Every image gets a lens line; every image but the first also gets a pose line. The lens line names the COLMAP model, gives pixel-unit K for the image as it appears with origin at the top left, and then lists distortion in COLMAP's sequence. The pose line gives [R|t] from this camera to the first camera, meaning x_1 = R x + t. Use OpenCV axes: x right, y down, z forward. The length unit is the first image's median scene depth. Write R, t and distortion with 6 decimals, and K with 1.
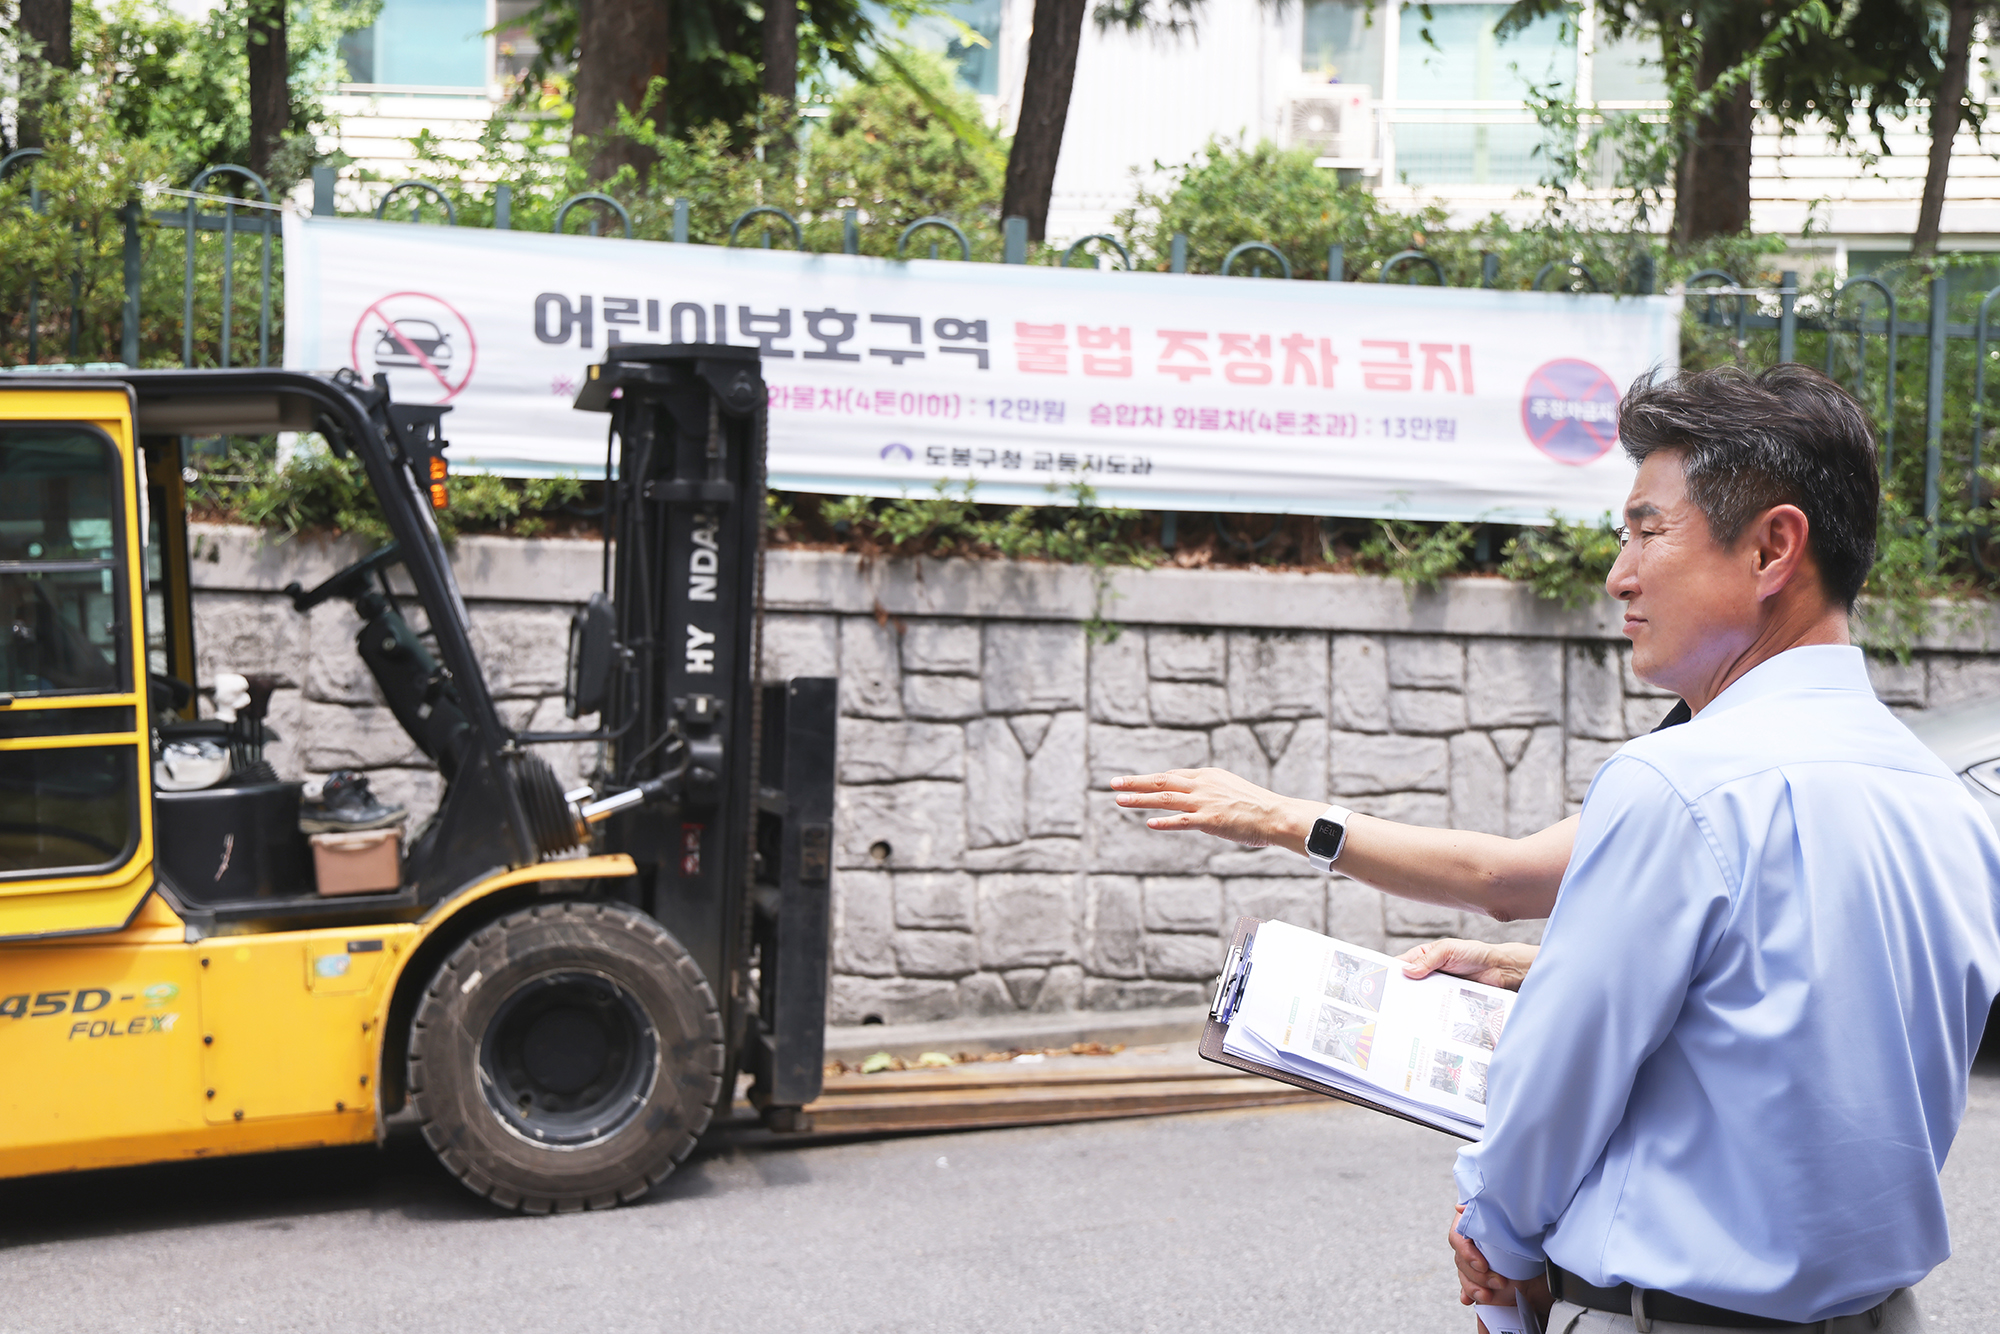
lens RADIAL K [[2542.5, 0, 1000.6], [0, 2542.5, 671.6], [0, 0, 1]] dist [0.149063, 0.000000]
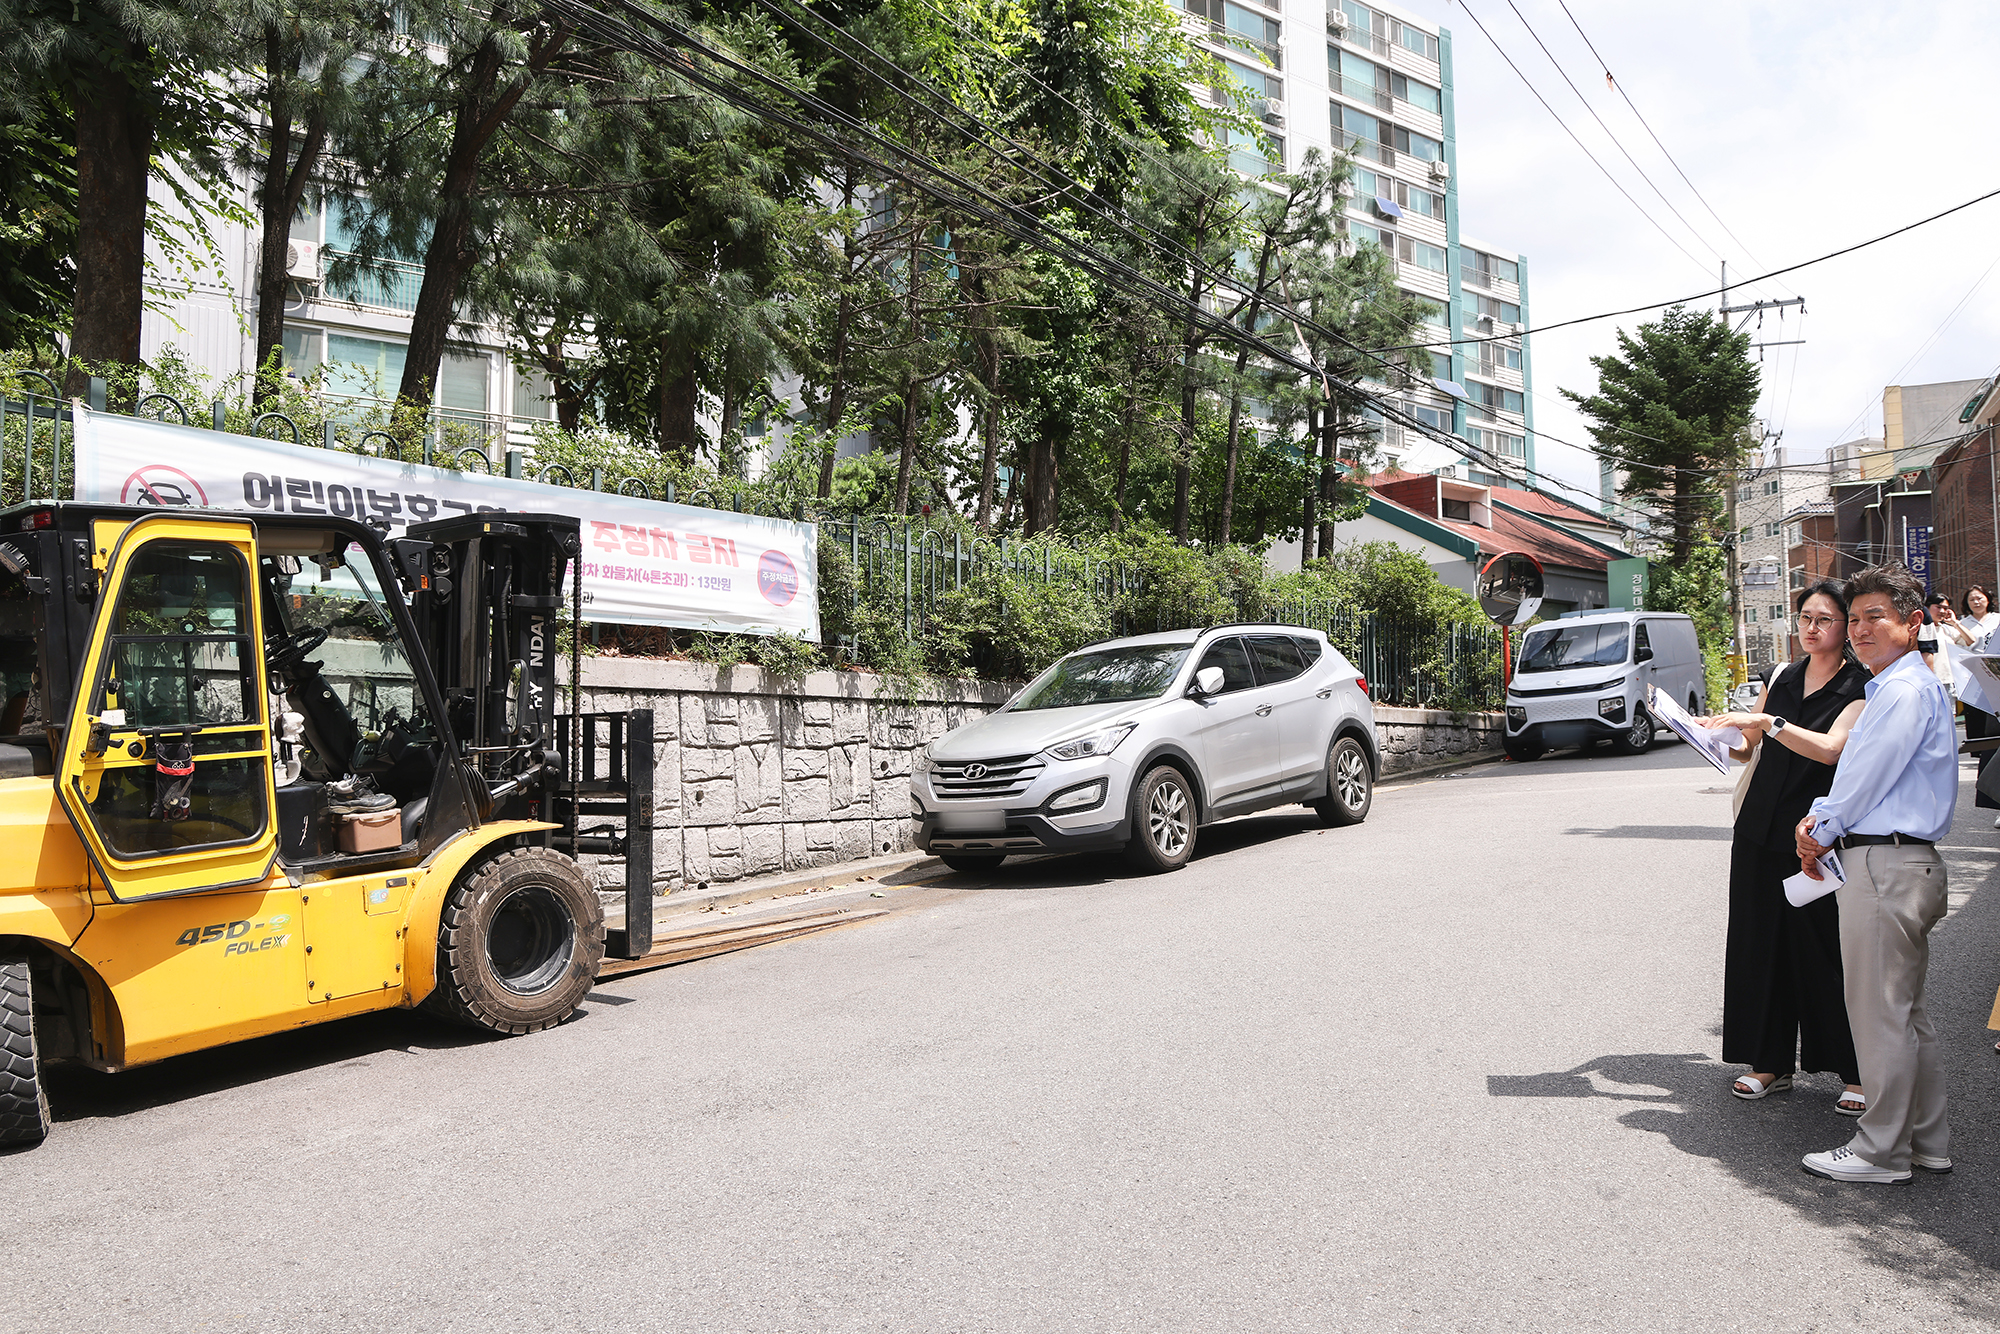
lens RADIAL K [[1449.3, 0, 1000.6], [0, 1449.3, 660.1], [0, 0, 1]] dist [-0.036119, -0.001983]
pose [[0.782153, 0.008603, 0.623027, -0.353629], [0.023380, 0.998795, -0.043142, 0.012003], [-0.622648, 0.048310, 0.781009, 0.050172]]
